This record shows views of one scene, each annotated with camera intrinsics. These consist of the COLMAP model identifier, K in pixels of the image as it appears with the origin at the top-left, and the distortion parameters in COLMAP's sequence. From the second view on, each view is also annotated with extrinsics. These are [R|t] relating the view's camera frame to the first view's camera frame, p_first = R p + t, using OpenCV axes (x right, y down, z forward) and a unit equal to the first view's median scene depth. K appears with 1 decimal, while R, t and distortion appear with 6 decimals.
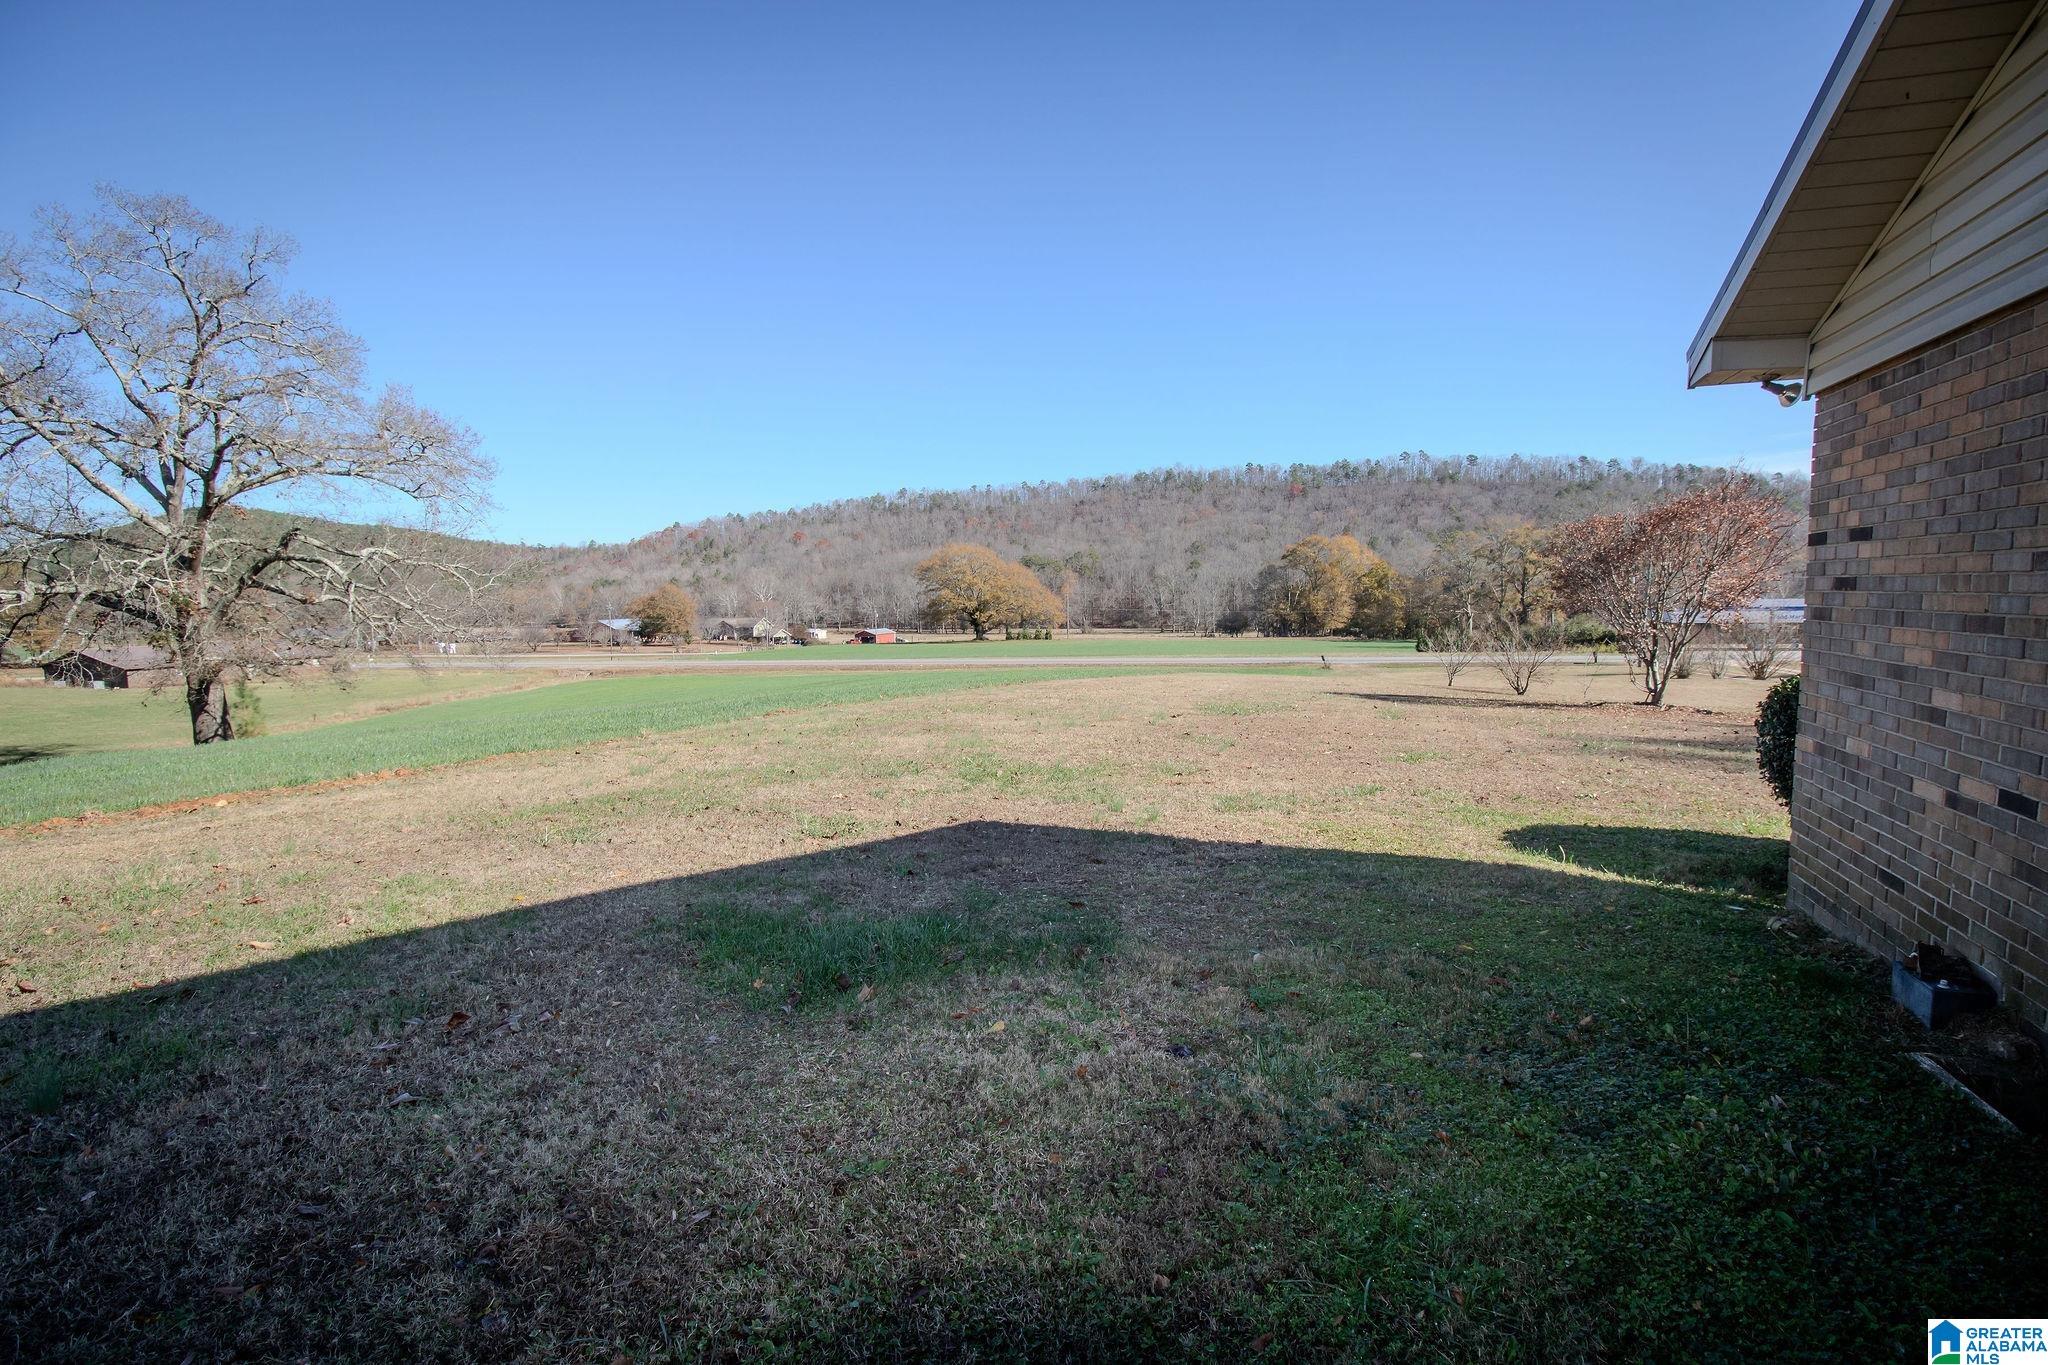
lens RADIAL K [[963.5, 0, 1029.3], [0, 963.5, 694.3], [0, 0, 1]] dist [0.000009, -0.013173]
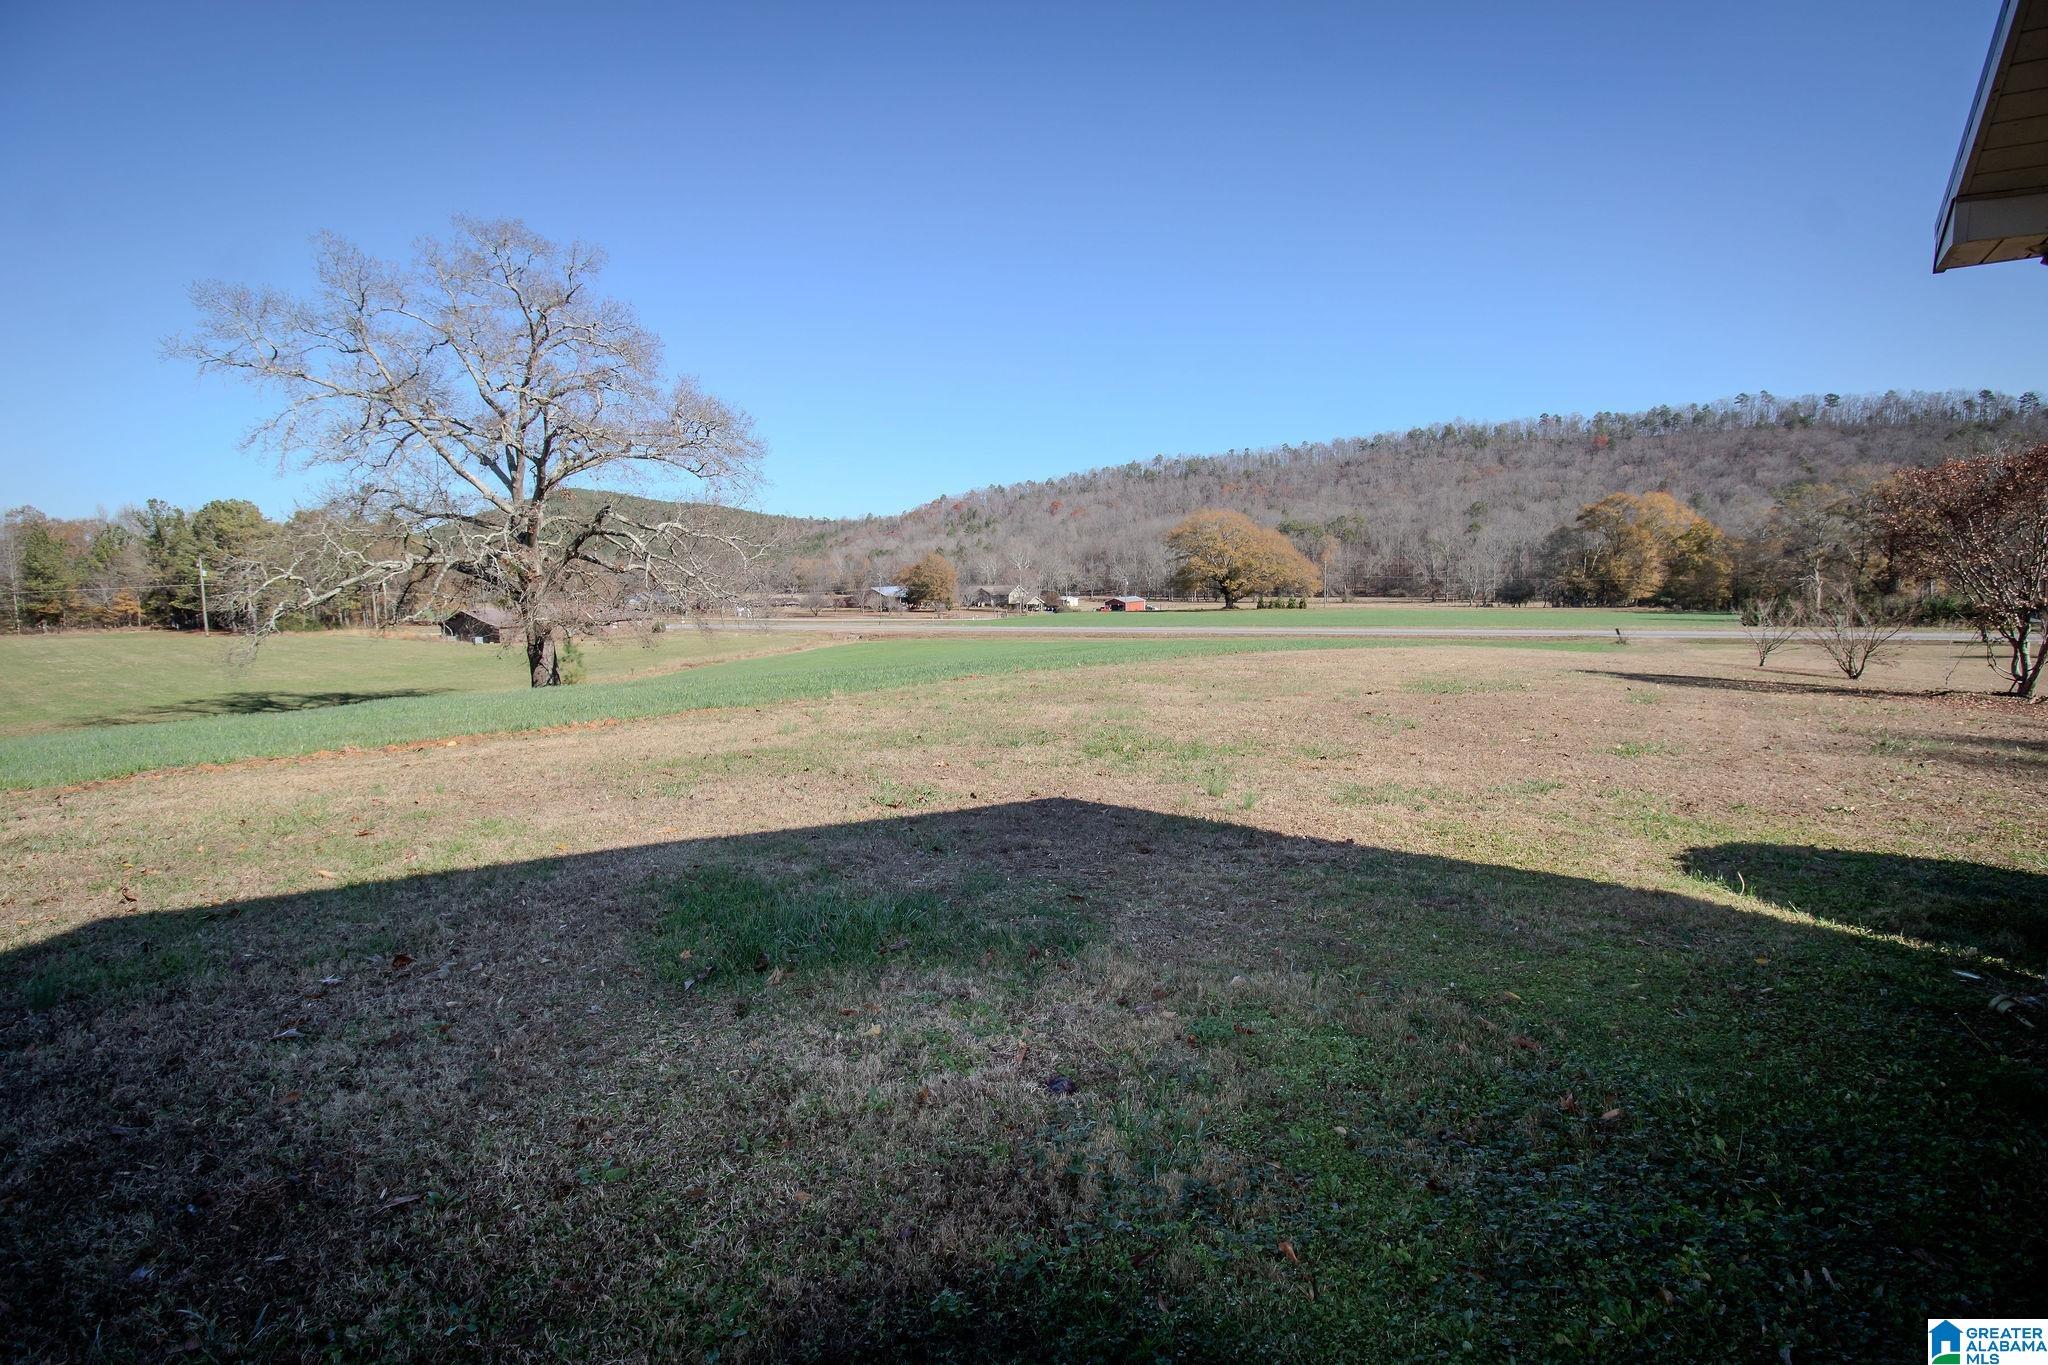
lens RADIAL K [[963.5, 0, 1026.6], [0, 963.5, 688.3], [0, 0, 1]] dist [0.000009, -0.013173]
pose [[0.965598, 0.028585, -0.258463, 0.022683], [-0.021597, 0.999321, 0.029836, -0.000527], [0.259140, -0.023227, 0.965560, 0.011353]]
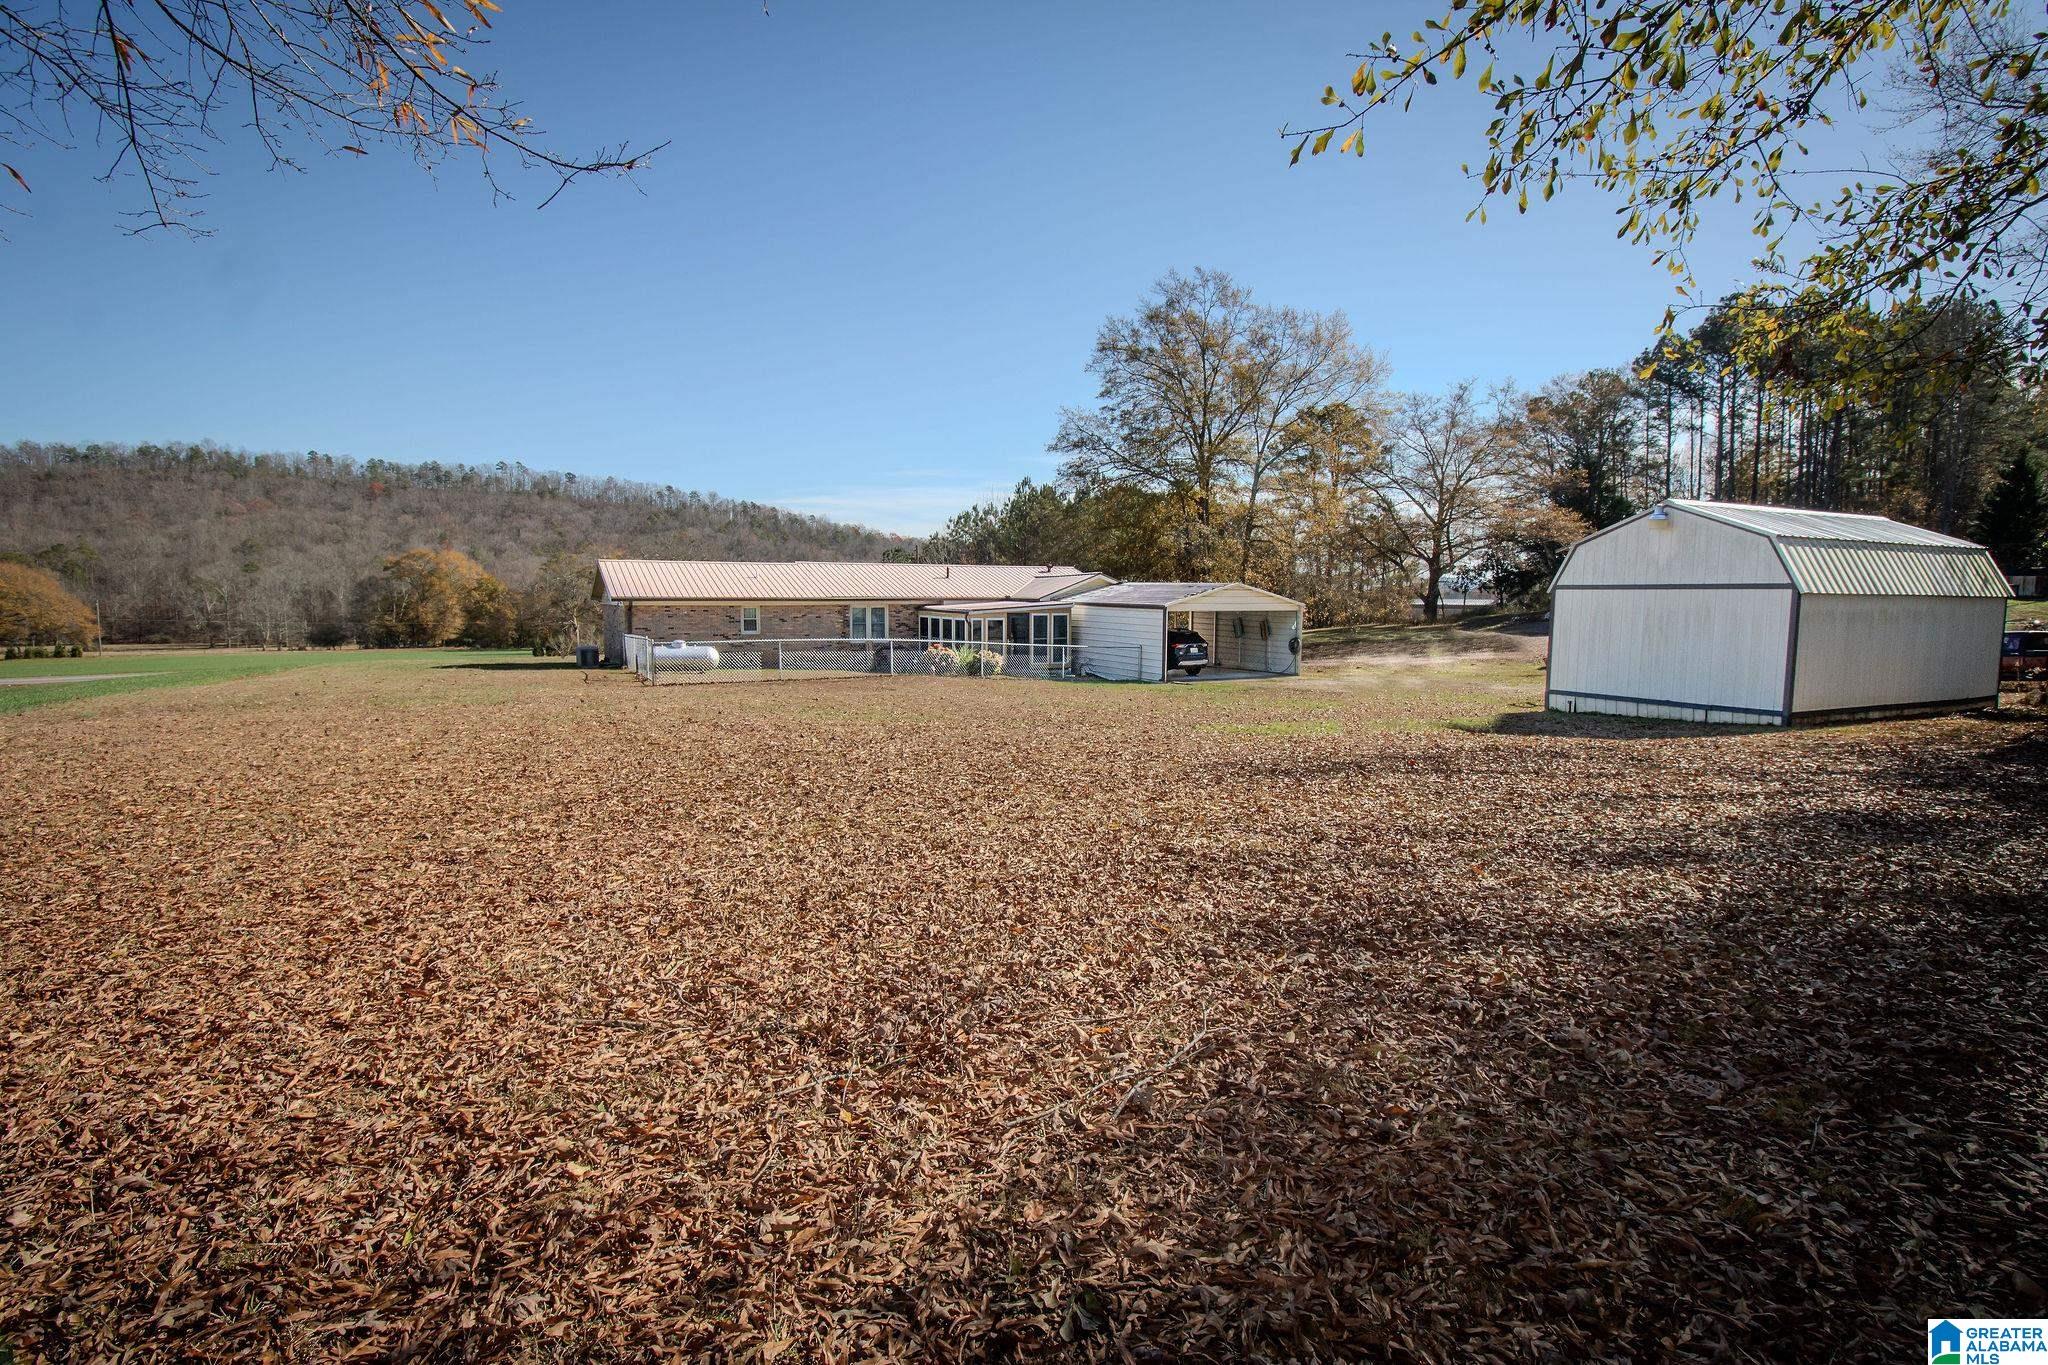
lens RADIAL K [[963.5, 0, 1022.2], [0, 963.5, 680.4], [0, 0, 1]] dist [0.000009, -0.013173]
pose [[0.652956, -0.043712, 0.756134, -0.369395], [0.063259, 0.997992, 0.003067, 0.067676], [-0.754750, 0.045829, 0.654410, -0.832050]]
